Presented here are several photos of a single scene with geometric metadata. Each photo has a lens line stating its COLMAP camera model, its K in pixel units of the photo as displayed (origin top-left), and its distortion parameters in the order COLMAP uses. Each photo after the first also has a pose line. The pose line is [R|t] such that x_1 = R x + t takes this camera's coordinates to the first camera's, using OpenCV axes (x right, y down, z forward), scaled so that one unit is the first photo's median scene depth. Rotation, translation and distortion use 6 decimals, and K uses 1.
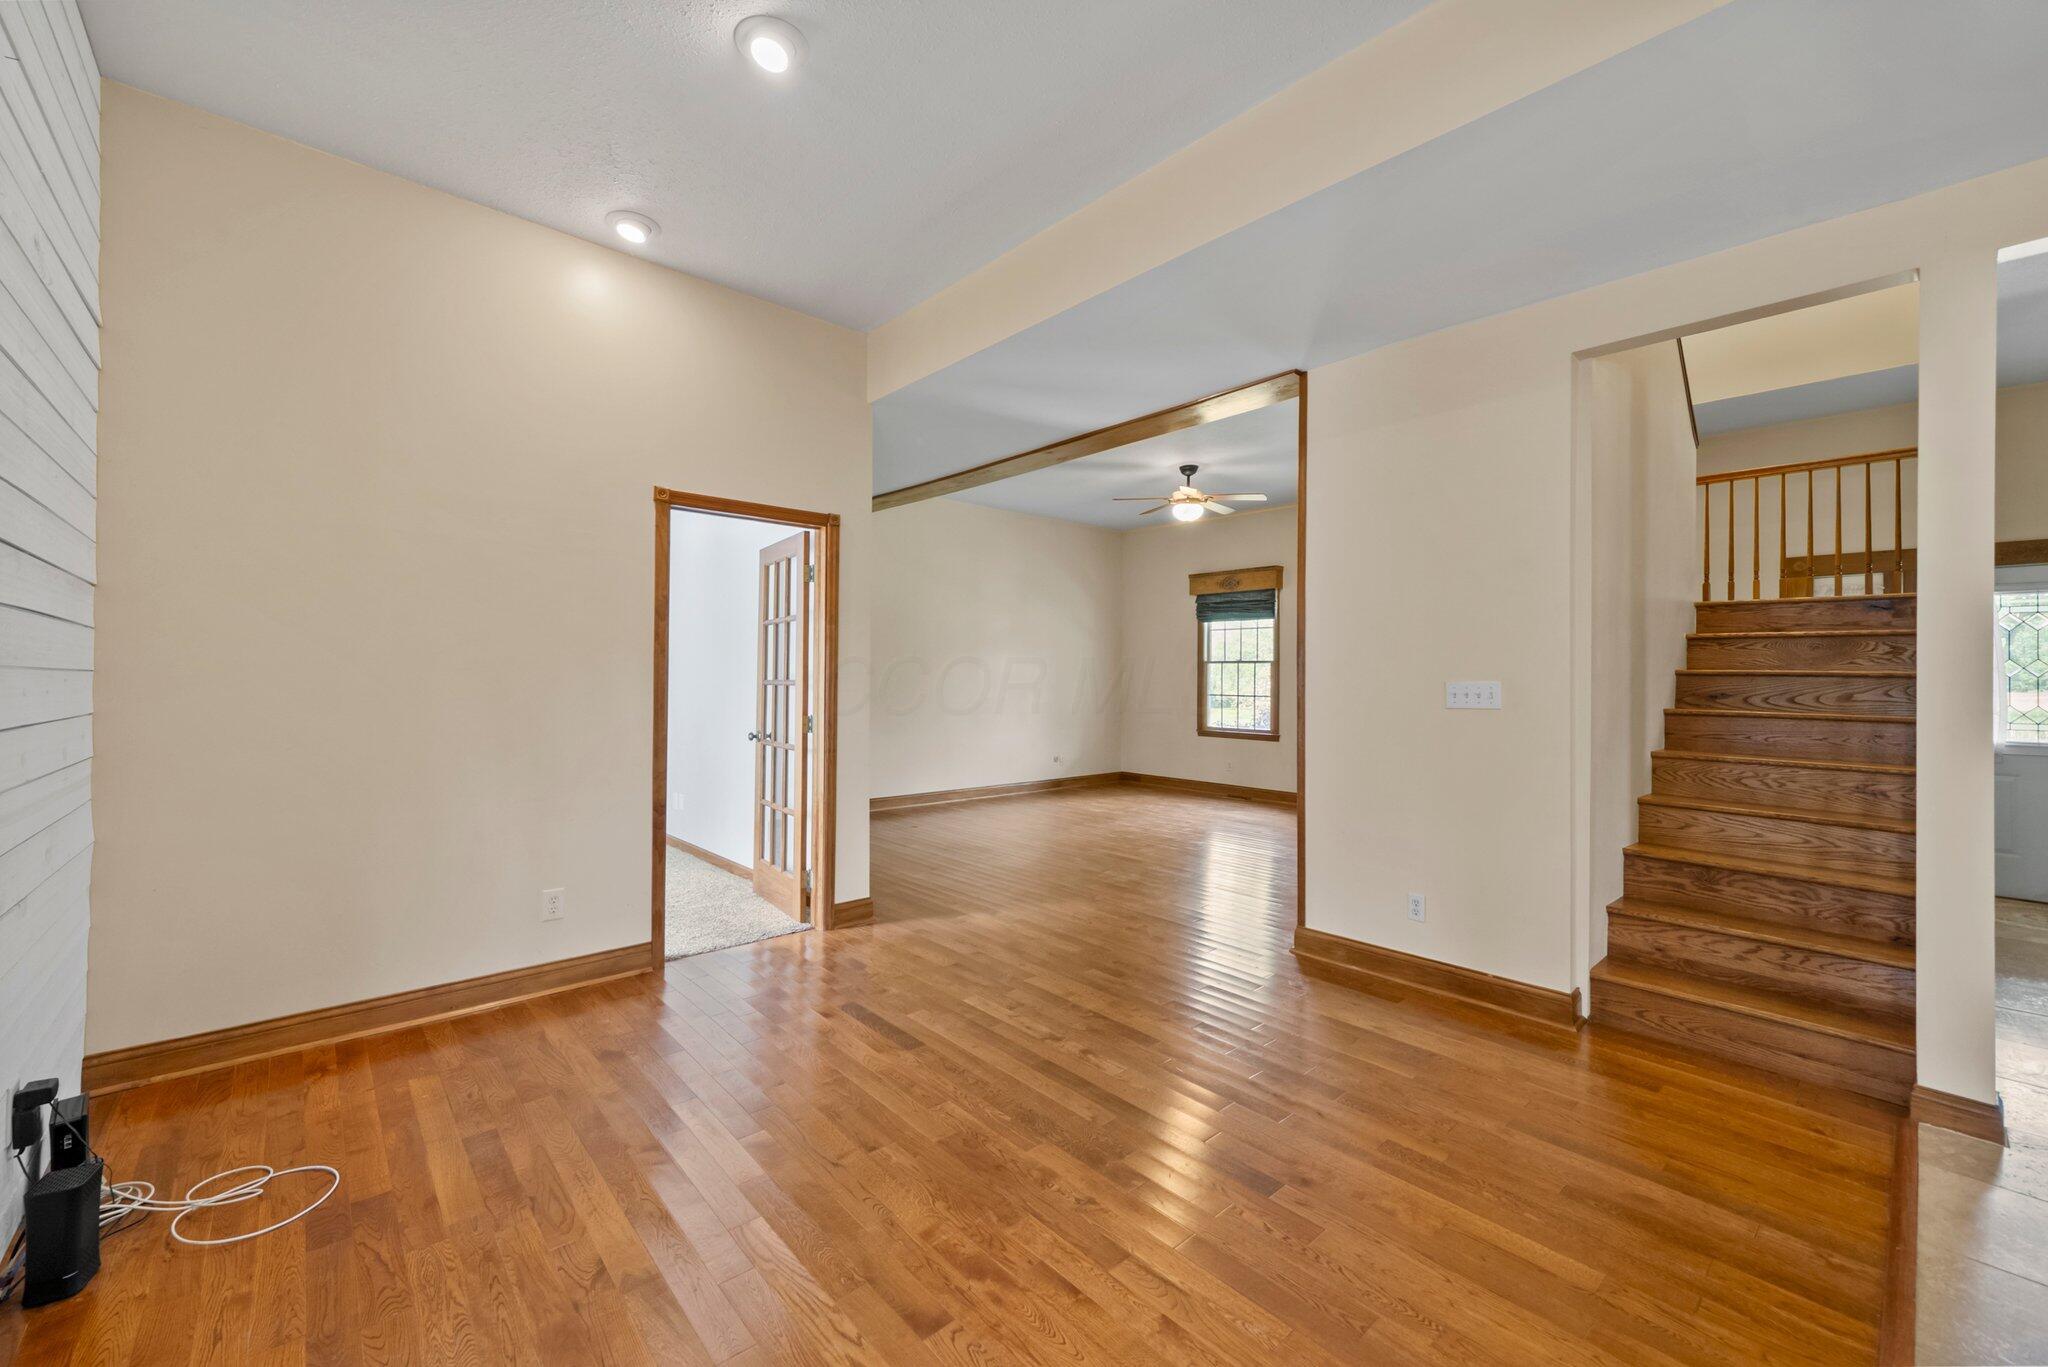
lens RADIAL K [[826.1, 0, 1010.5], [0, 826.1, 681.0], [0, 0, 1]] dist [0.001257, 0.000095]
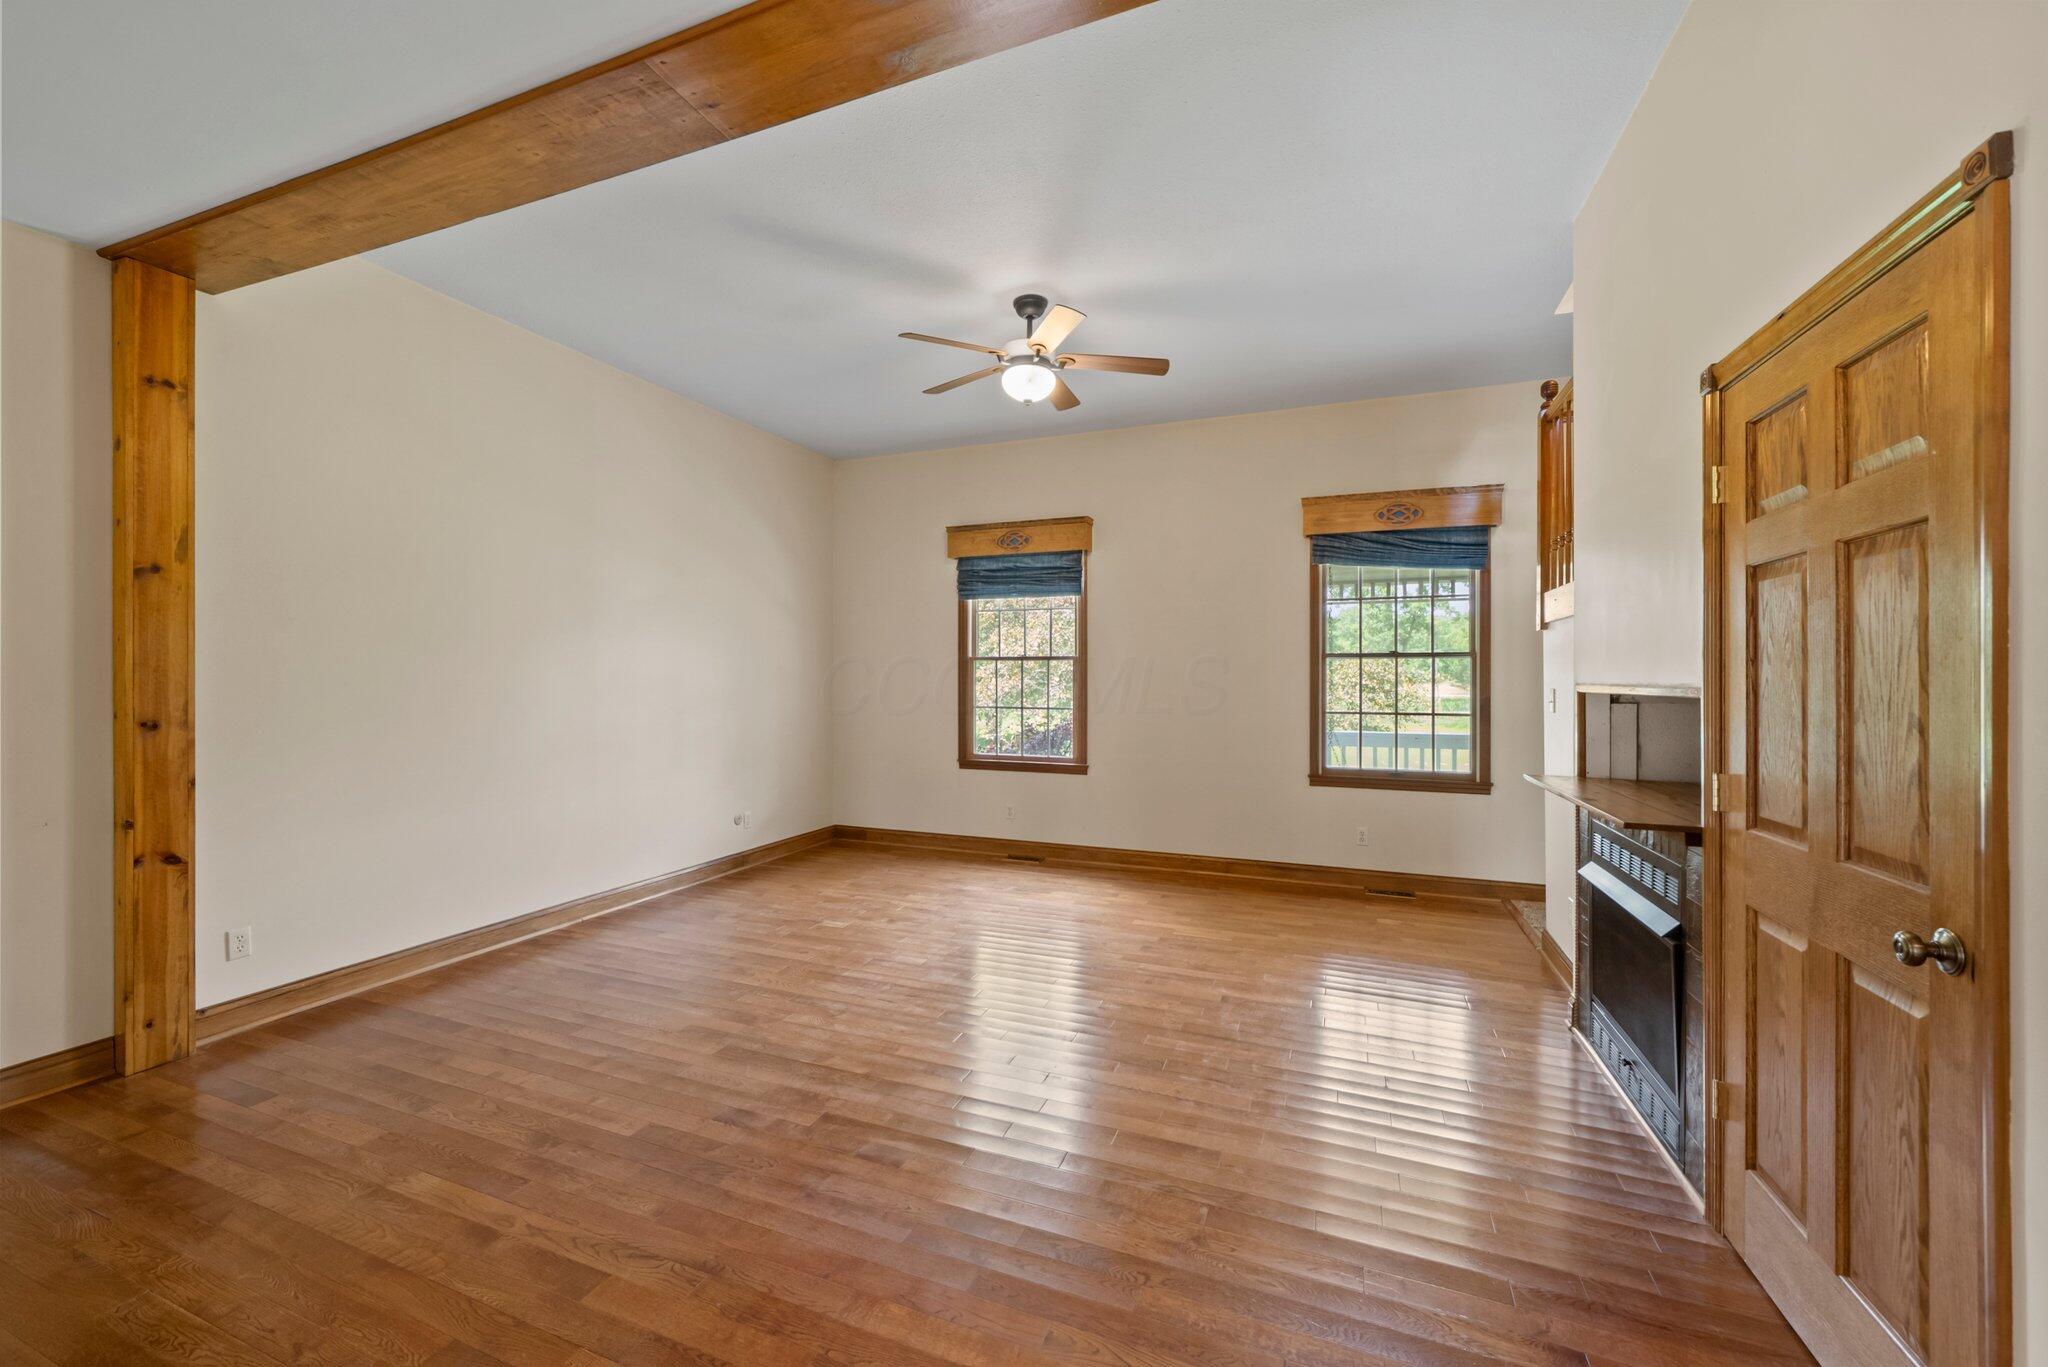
lens RADIAL K [[826.1, 0, 1010.5], [0, 826.1, 681.0], [0, 0, 1]] dist [0.001257, 0.000095]
pose [[0.885063, 0.008496, 0.465394, -0.048840], [0.004378, 0.999637, -0.026576, 0.013741], [-0.465450, 0.025559, 0.884705, 0.404973]]
